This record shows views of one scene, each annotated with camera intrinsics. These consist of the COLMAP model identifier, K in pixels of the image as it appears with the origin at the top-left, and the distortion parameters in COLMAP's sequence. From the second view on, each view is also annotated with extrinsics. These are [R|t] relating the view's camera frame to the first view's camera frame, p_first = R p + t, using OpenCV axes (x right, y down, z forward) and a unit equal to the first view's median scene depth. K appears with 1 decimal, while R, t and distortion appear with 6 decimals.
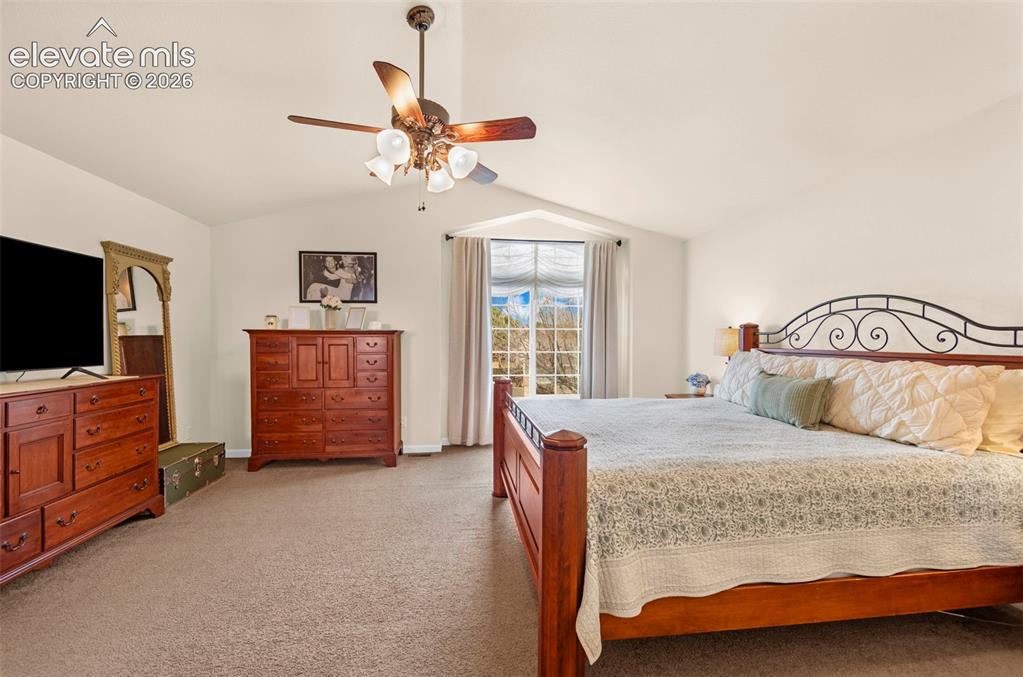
lens RADIAL K [[413.2, 0, 516.5], [0, 413.2, 343.2], [0, 0, 1]] dist [-0.006498, -0.000080]
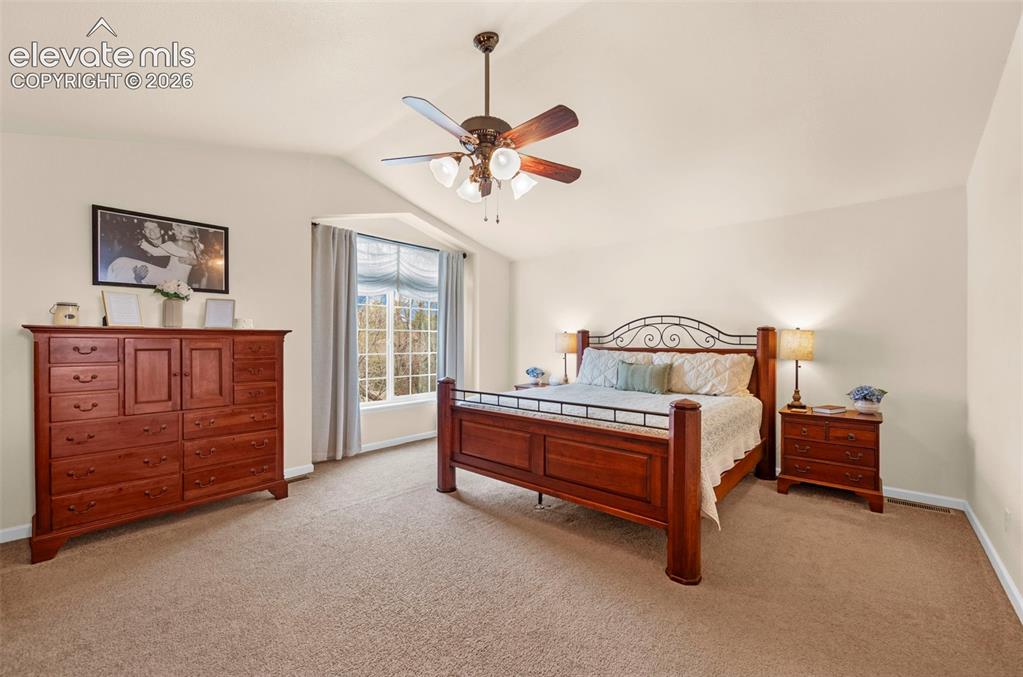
lens RADIAL K [[413.2, 0, 510.5], [0, 413.2, 343.5], [0, 0, 1]] dist [-0.006498, -0.000080]
pose [[0.744596, -0.005502, 0.667493, -0.519121], [0.006209, 0.999980, 0.001316, -0.003473], [-0.667487, 0.003165, 0.744615, 0.095792]]
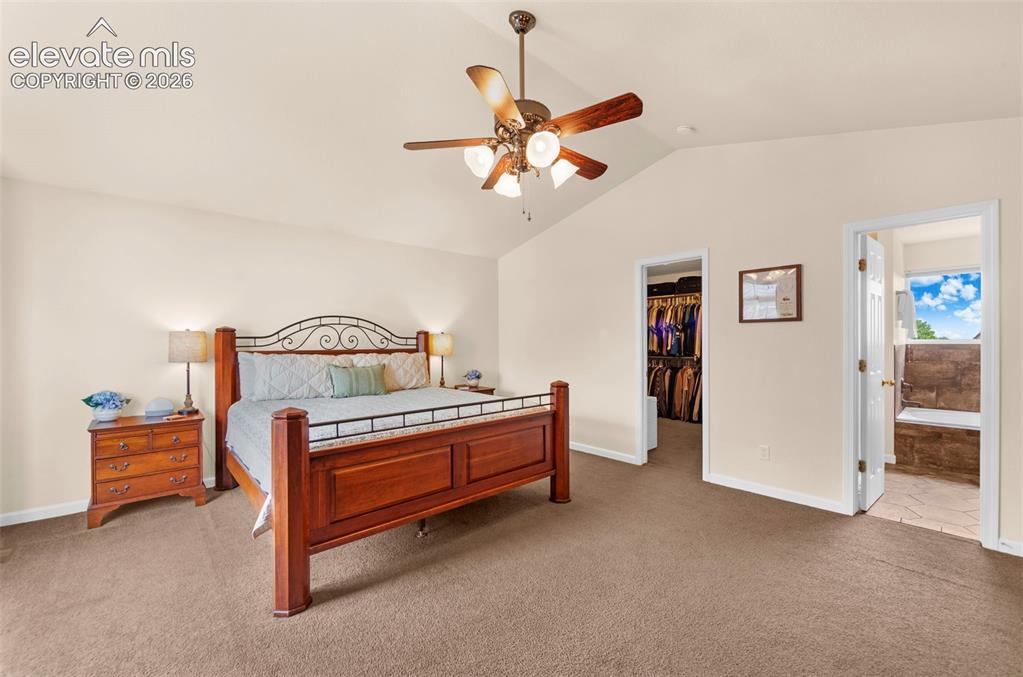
lens RADIAL K [[413.2, 0, 525.7], [0, 413.2, 337.9], [0, 0, 1]] dist [-0.006498, -0.000080]
pose [[-0.597834, 0.007278, 0.801587, -0.603157], [0.010098, 0.999948, -0.001548, -0.012055], [-0.801557, 0.007170, -0.597876, 0.918589]]
